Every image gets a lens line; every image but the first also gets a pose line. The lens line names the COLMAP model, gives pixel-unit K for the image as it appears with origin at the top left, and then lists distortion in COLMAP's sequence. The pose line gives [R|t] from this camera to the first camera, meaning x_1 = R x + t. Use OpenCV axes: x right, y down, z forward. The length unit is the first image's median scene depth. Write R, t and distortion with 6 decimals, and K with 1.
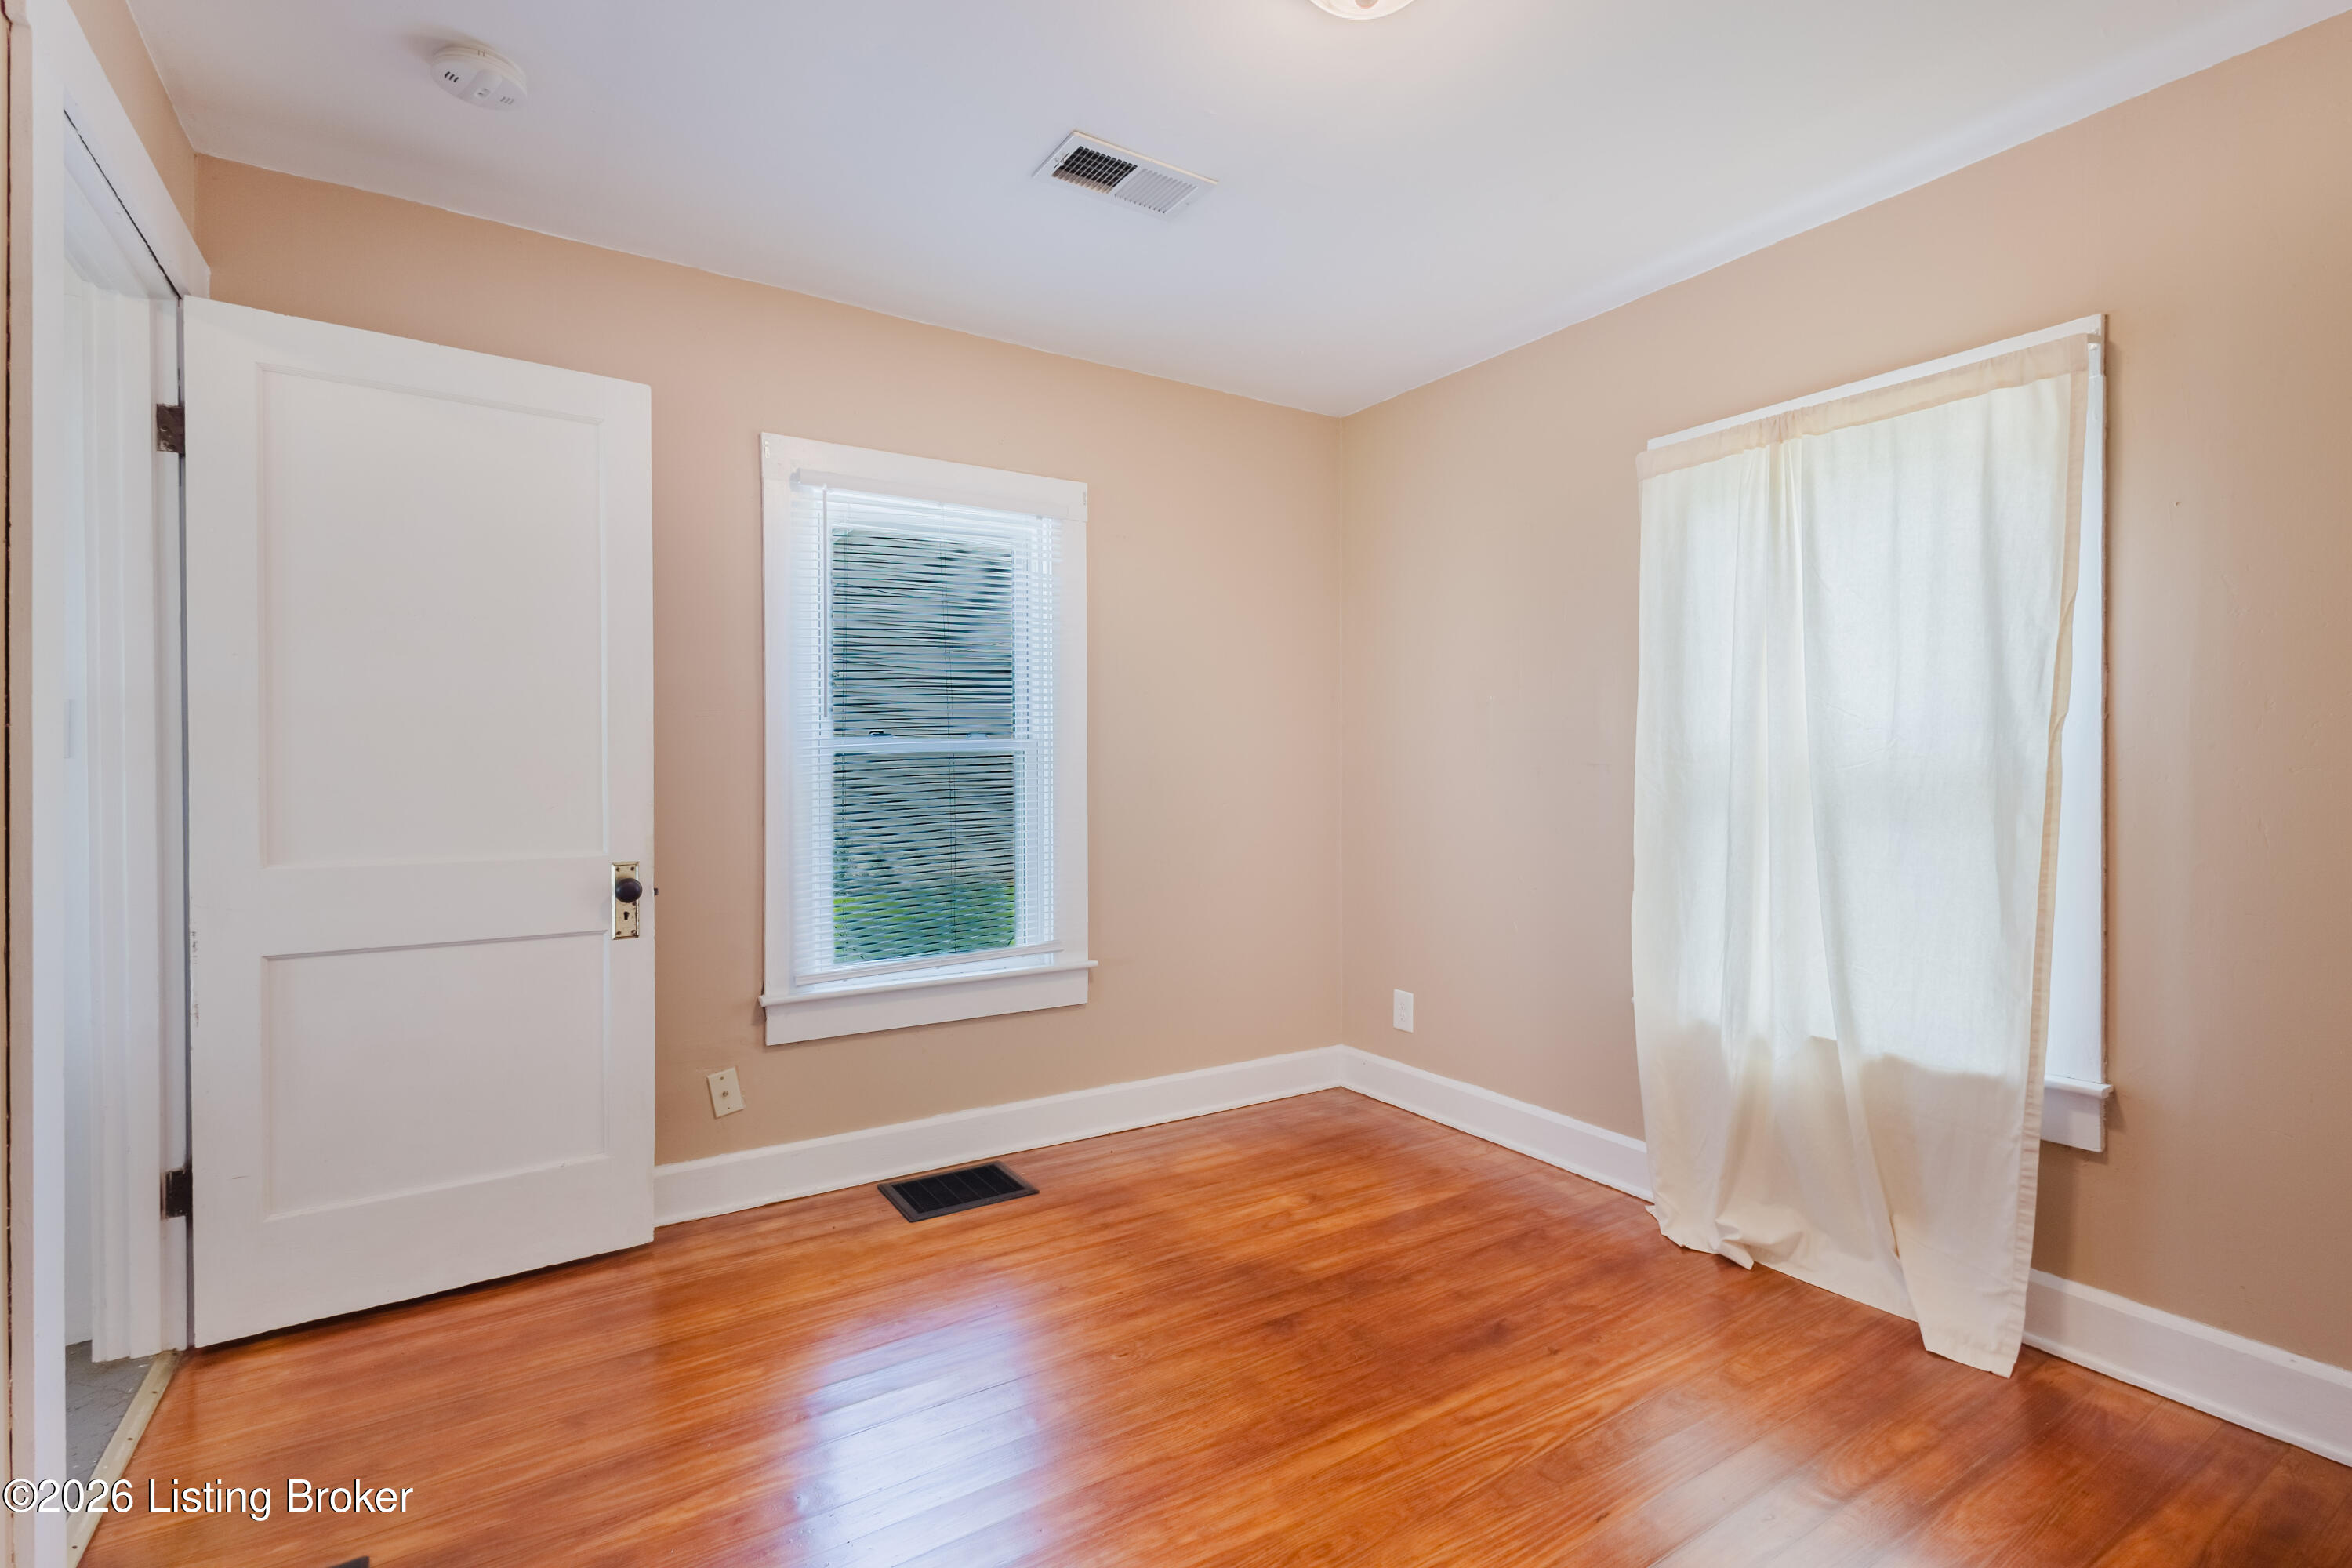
lens RADIAL K [[1078.6, 0, 1185.5], [0, 1078.6, 784.0], [0, 0, 1]] dist [0.015888, -0.002459]
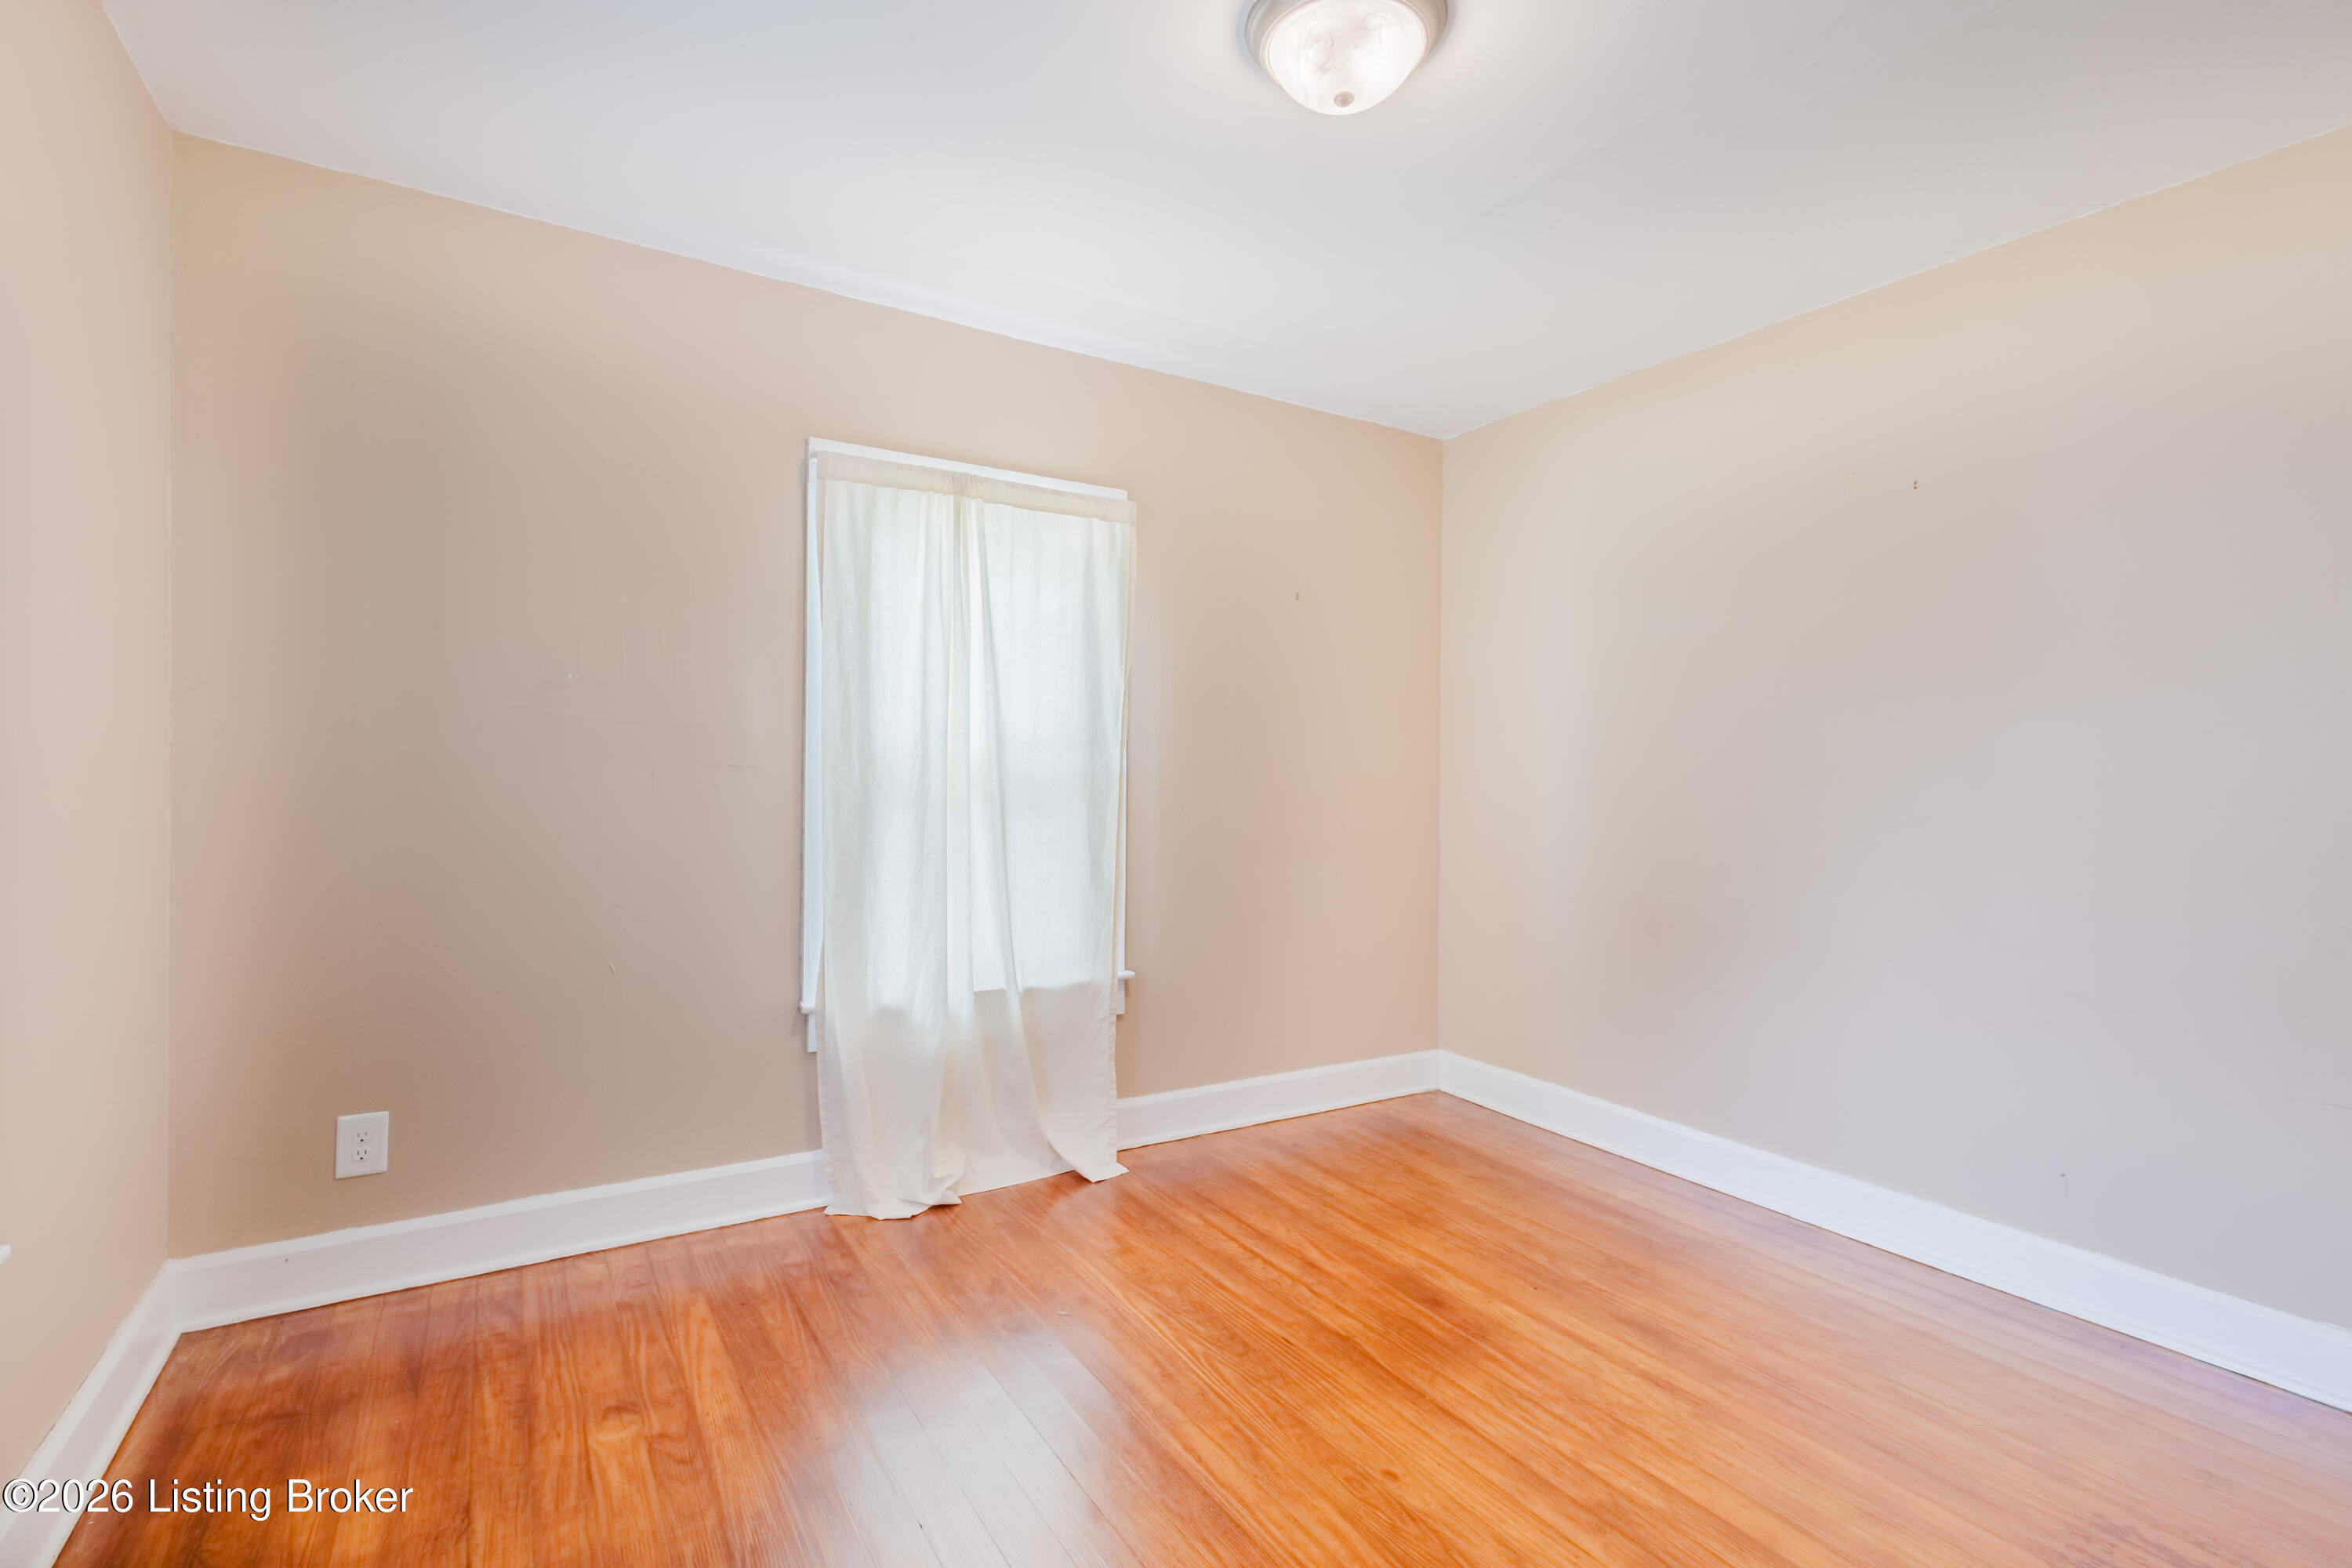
lens RADIAL K [[1078.6, 0, 1179.9], [0, 1078.6, 776.1], [0, 0, 1]] dist [0.015888, -0.002459]
pose [[0.031893, -0.004098, 0.999483, -0.574155], [0.004046, 0.999984, 0.003971, -0.012449], [-0.999483, 0.003917, 0.031909, 0.664782]]
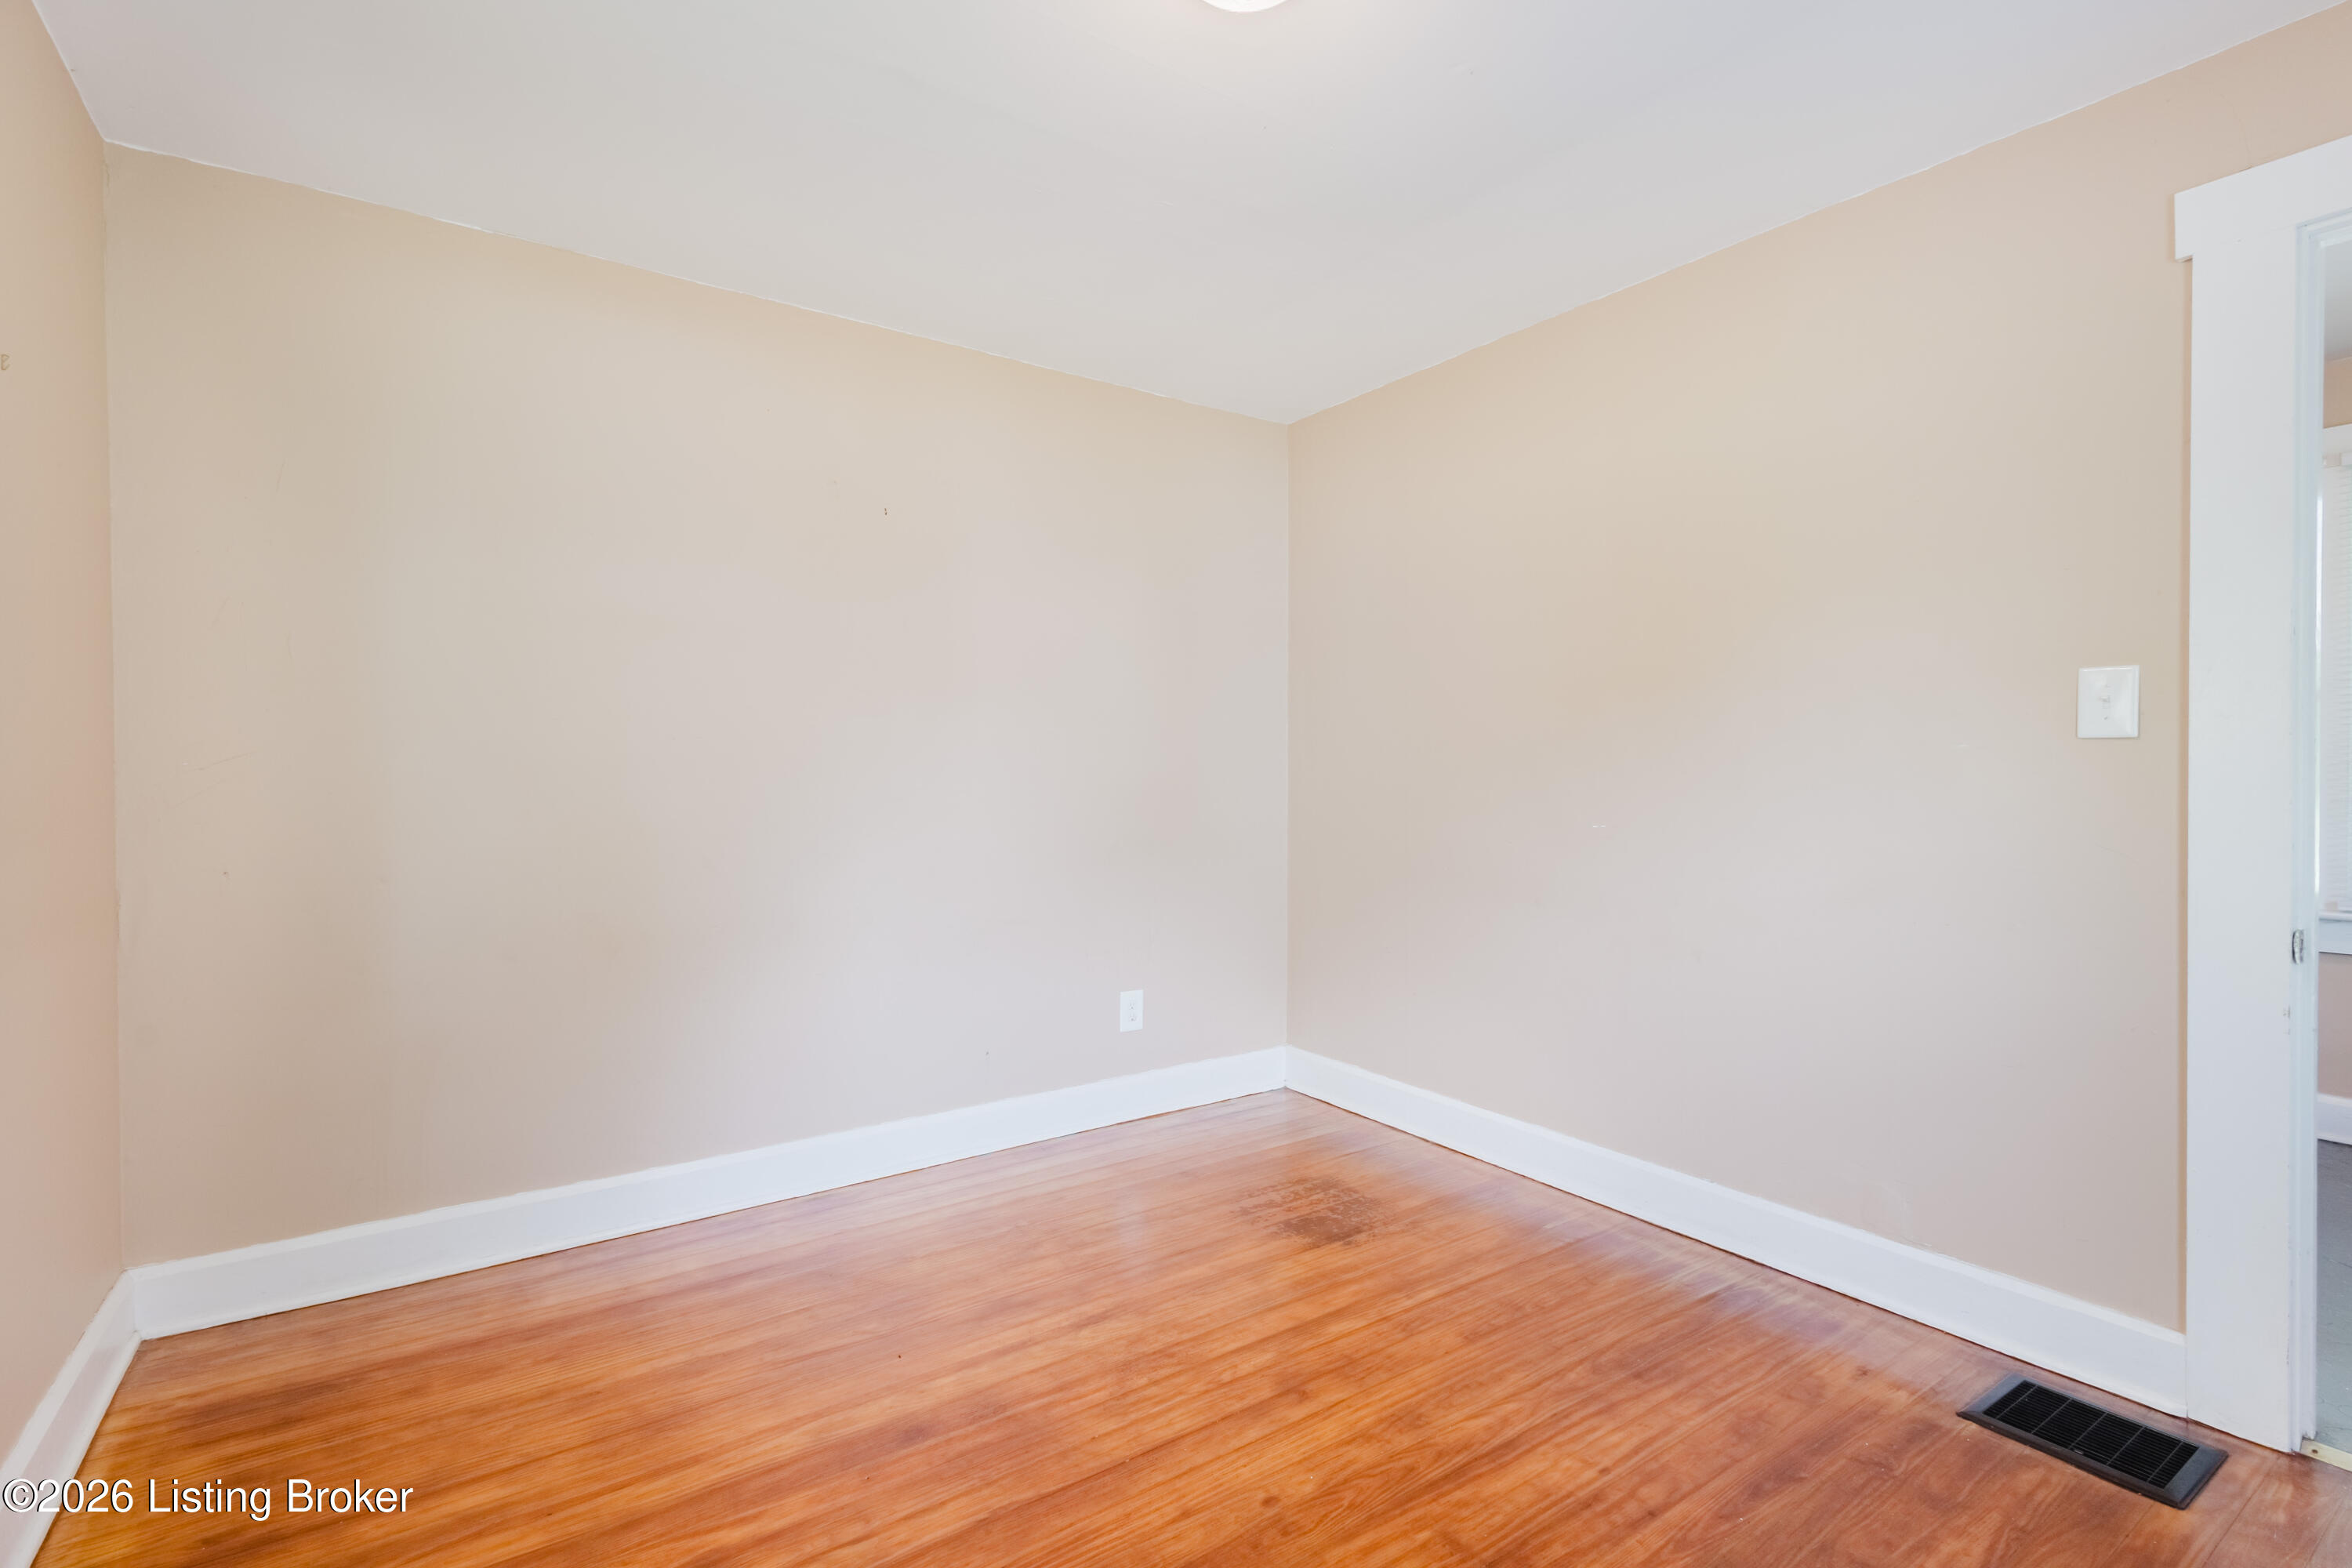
lens RADIAL K [[1078.6, 0, 1170.5], [0, 1078.6, 770.8], [0, 0, 1]] dist [0.015888, -0.002459]
pose [[-0.999699, -0.003340, -0.024290, 0.154771], [-0.003728, 0.999866, 0.015954, -0.016070], [0.024233, 0.016040, -0.999578, 1.173473]]
